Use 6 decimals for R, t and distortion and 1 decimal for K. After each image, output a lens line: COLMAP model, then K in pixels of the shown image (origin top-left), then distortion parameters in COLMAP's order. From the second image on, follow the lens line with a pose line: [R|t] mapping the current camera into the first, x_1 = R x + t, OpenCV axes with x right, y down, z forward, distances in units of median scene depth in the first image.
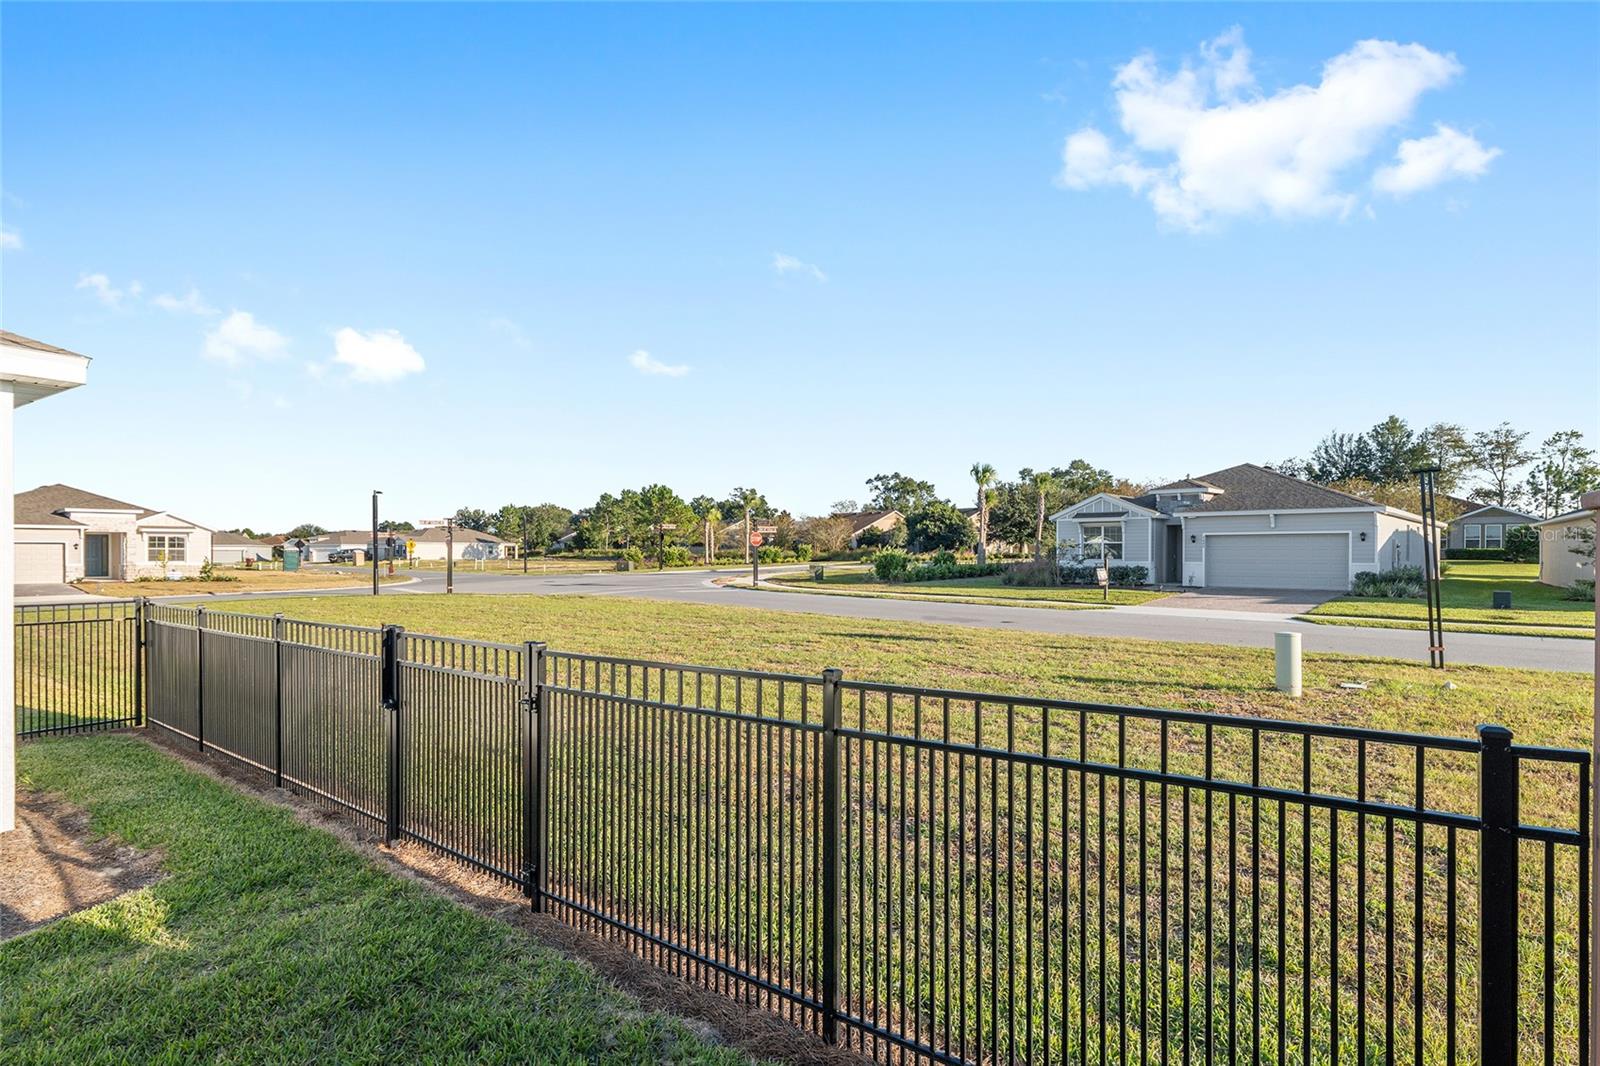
lens RADIAL K [[807.8, 0, 795.5], [0, 807.8, 546.6], [0, 0, 1]] dist [-0.000578, -0.000076]
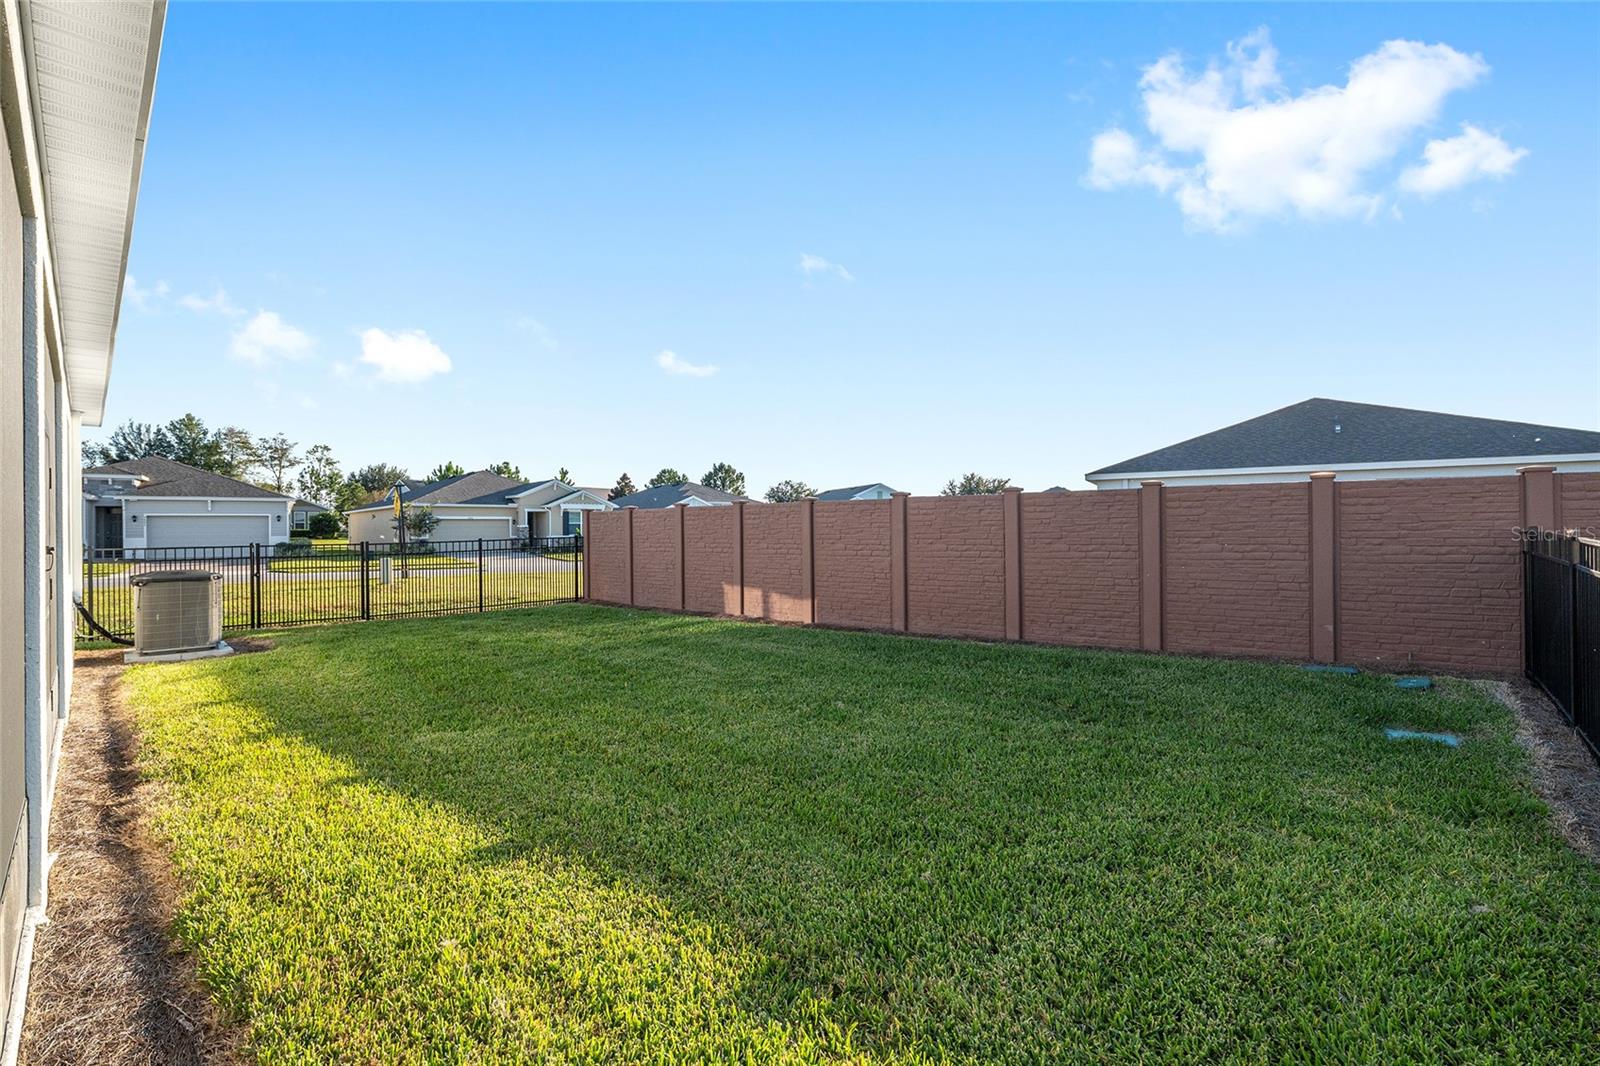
lens RADIAL K [[733.9, 0, 800.0], [0, 733.9, 533.0], [0, 0, 1]] dist [0.002598, -0.000048]
pose [[0.199499, -0.007446, 0.979870, -0.110792], [0.004636, 0.999967, 0.006655, 0.002743], [-0.979887, 0.003216, 0.199527, -0.050849]]
